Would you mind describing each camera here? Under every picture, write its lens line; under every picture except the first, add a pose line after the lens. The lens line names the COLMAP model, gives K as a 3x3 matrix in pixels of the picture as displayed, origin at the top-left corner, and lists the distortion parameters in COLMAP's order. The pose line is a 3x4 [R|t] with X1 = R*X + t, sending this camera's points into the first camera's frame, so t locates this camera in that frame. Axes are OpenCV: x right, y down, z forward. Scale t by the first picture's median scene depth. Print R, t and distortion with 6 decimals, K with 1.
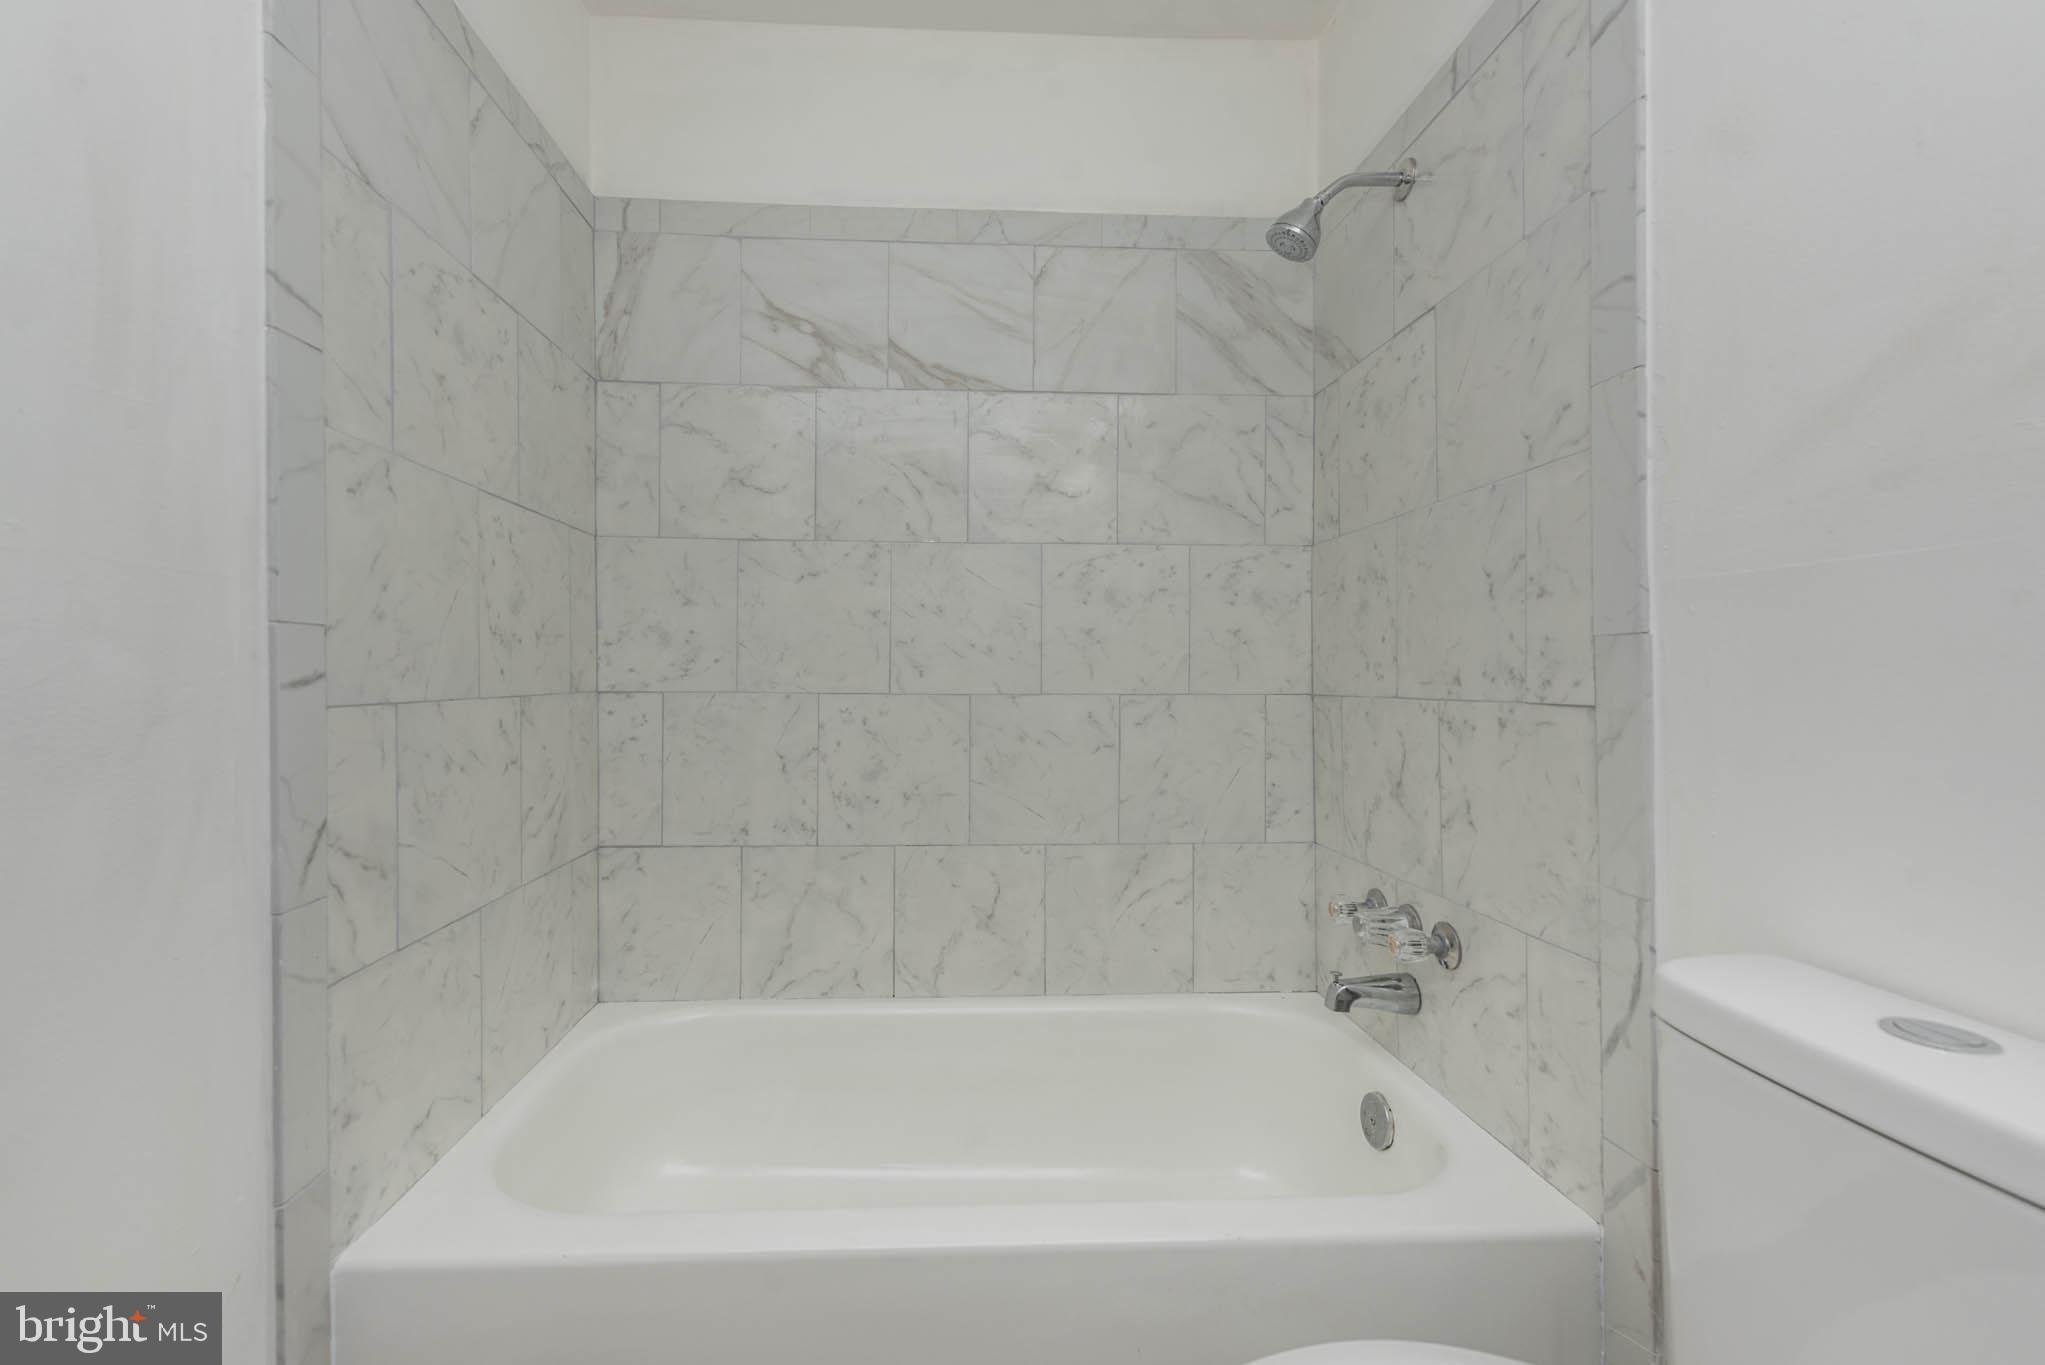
lens RADIAL K [[809.8, 0, 1011.9], [0, 809.8, 681.0], [0, 0, 1]] dist [0.018353, -0.004742]
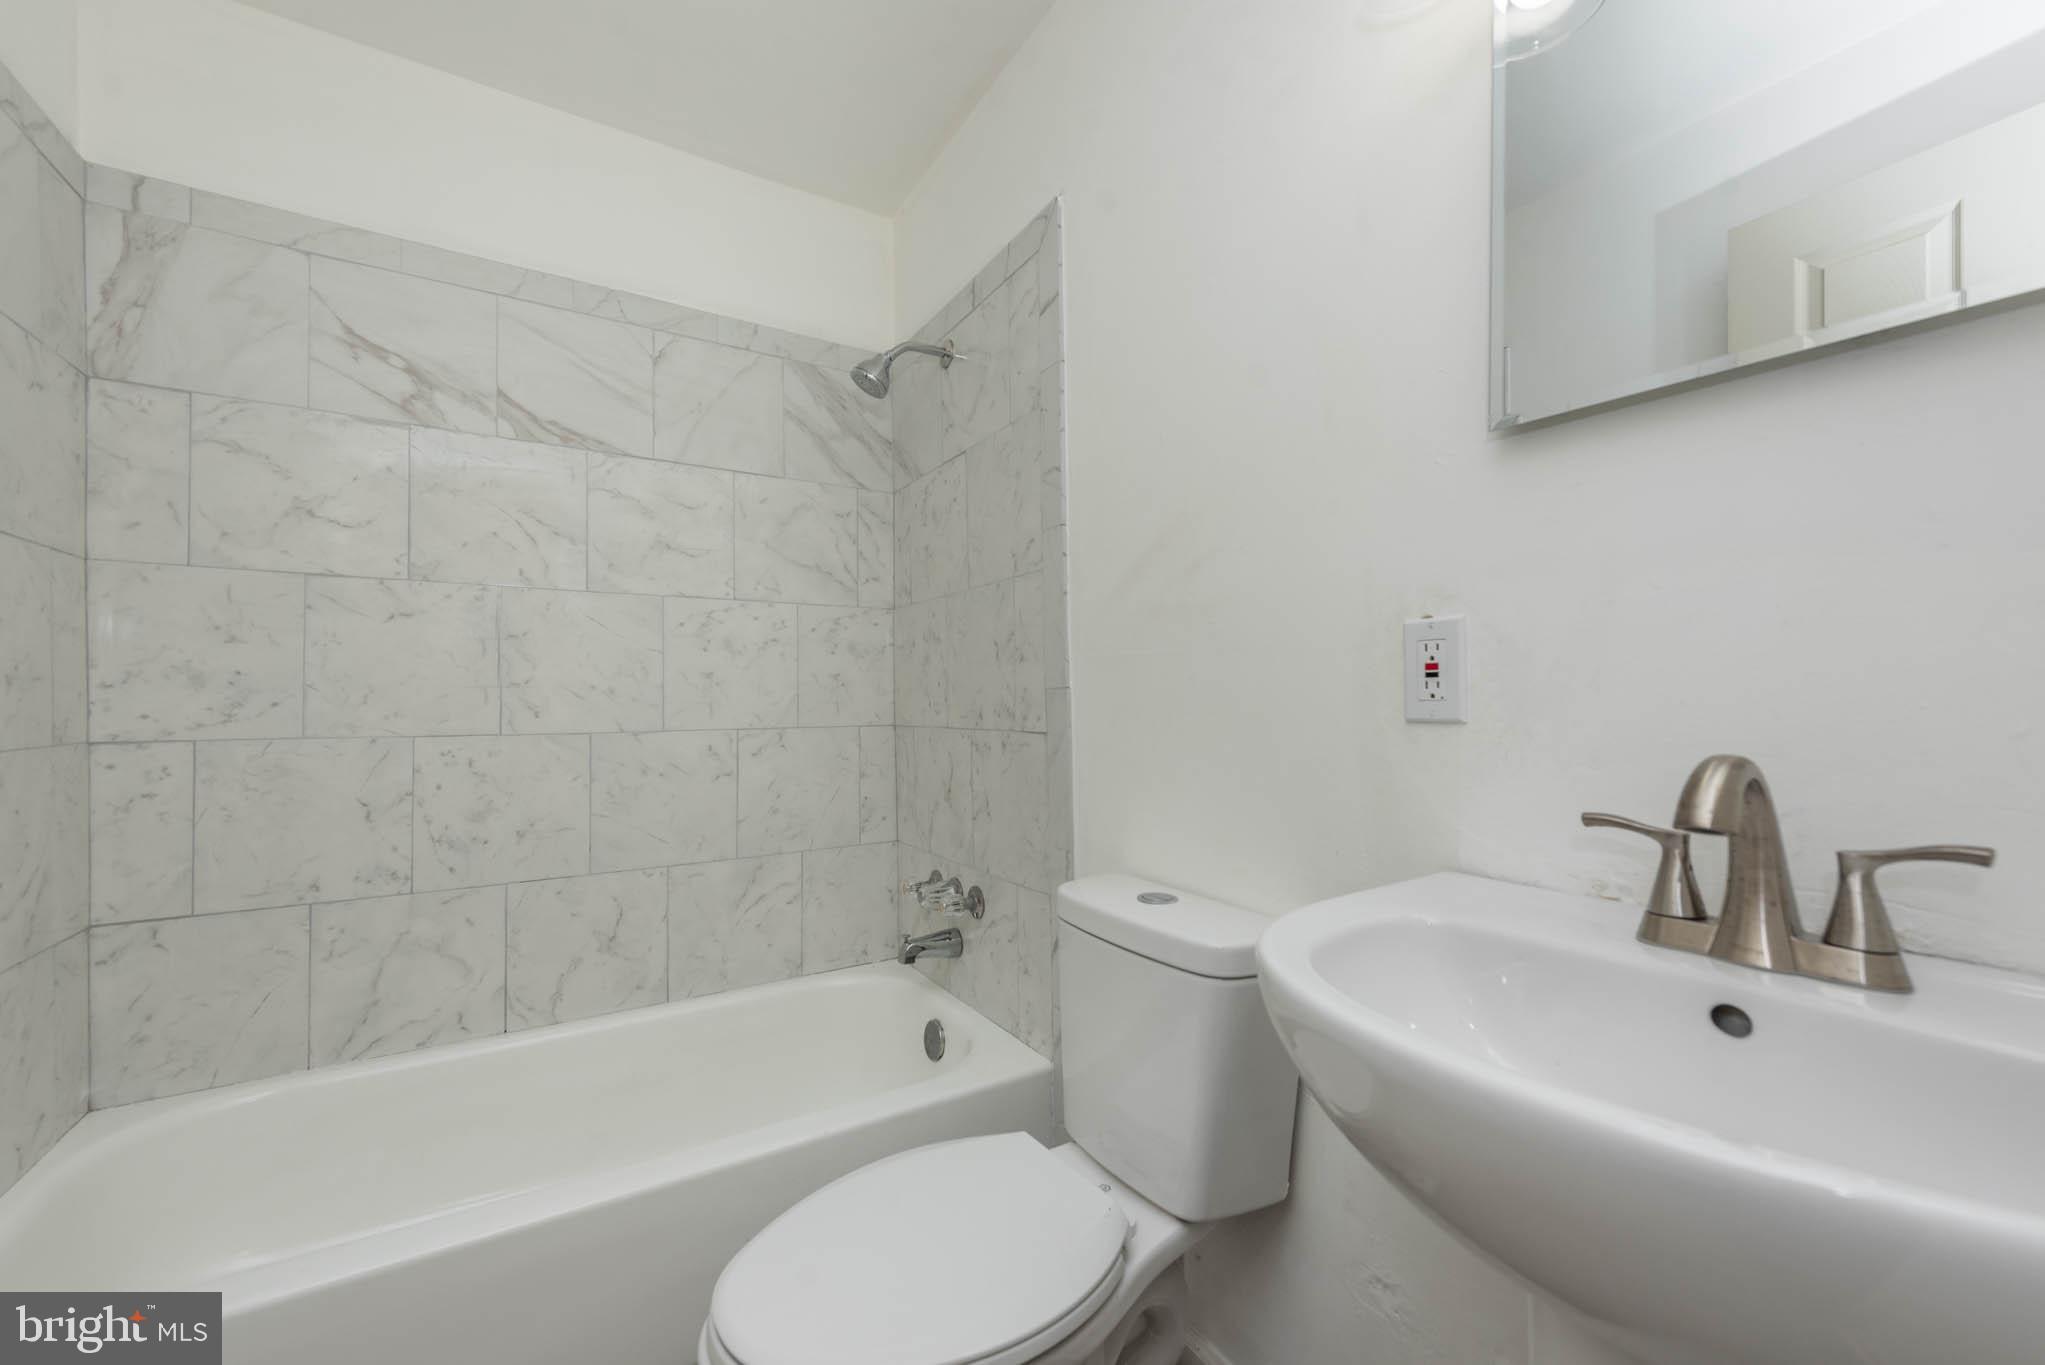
lens RADIAL K [[809.8, 0, 1011.9], [0, 809.8, 681.0], [0, 0, 1]] dist [0.018353, -0.004742]
pose [[0.901915, -0.003486, 0.431899, -0.013347], [0.015325, 0.999596, -0.023934, -0.017837], [-0.431642, 0.028205, 0.901604, -0.209591]]
